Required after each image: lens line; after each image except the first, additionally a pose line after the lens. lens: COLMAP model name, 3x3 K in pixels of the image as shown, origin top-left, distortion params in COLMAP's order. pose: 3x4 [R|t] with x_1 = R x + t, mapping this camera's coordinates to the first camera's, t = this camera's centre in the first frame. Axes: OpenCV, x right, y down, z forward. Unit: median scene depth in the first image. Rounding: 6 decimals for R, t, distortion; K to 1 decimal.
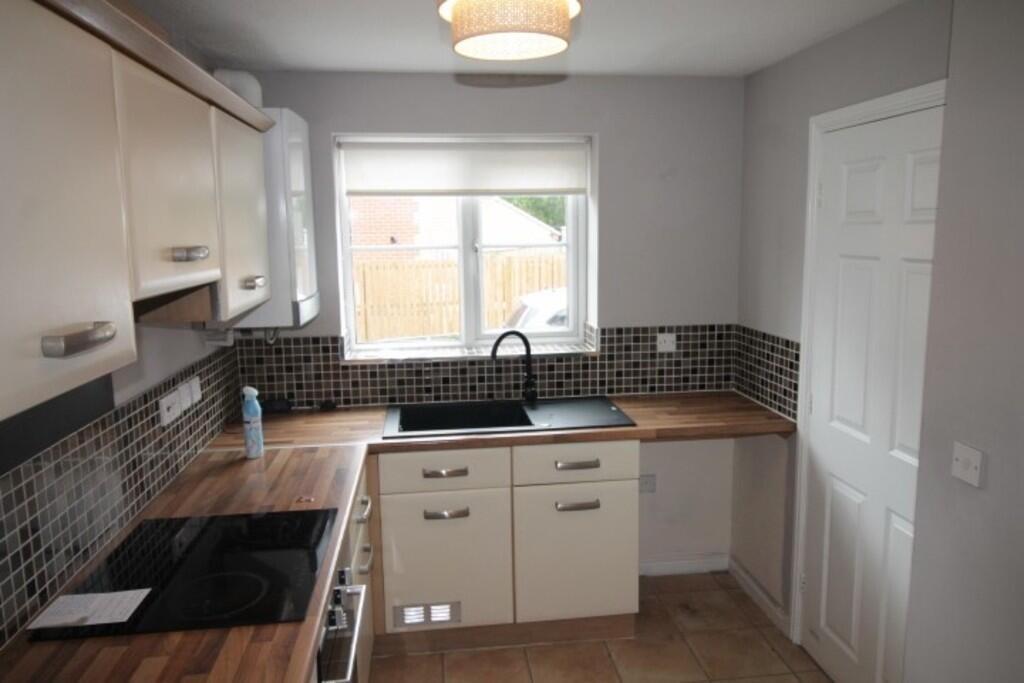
lens RADIAL K [[737.2, 0, 512.0], [0, 737.2, 341.5], [0, 0, 1]] dist [0.008307, -0.000879]
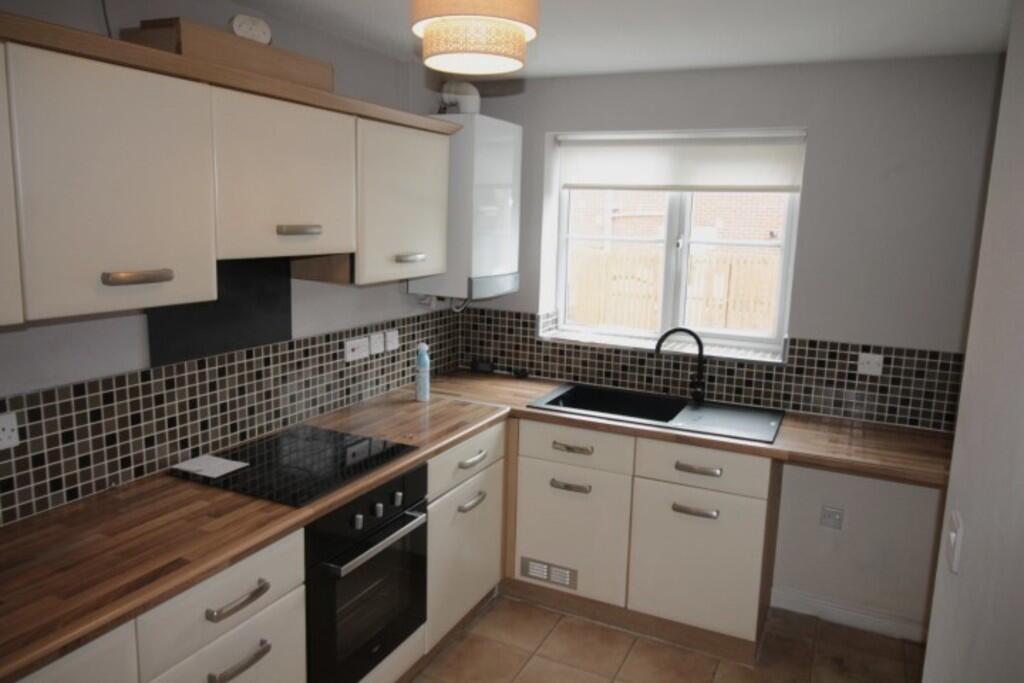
lens RADIAL K [[737.2, 0, 512.0], [0, 737.2, 341.5], [0, 0, 1]] dist [0.008307, -0.000879]
pose [[0.840716, 0.131136, -0.525356, 0.324926], [-0.125457, 0.991004, 0.046602, -0.013160], [0.526741, 0.026730, 0.849605, 0.030763]]
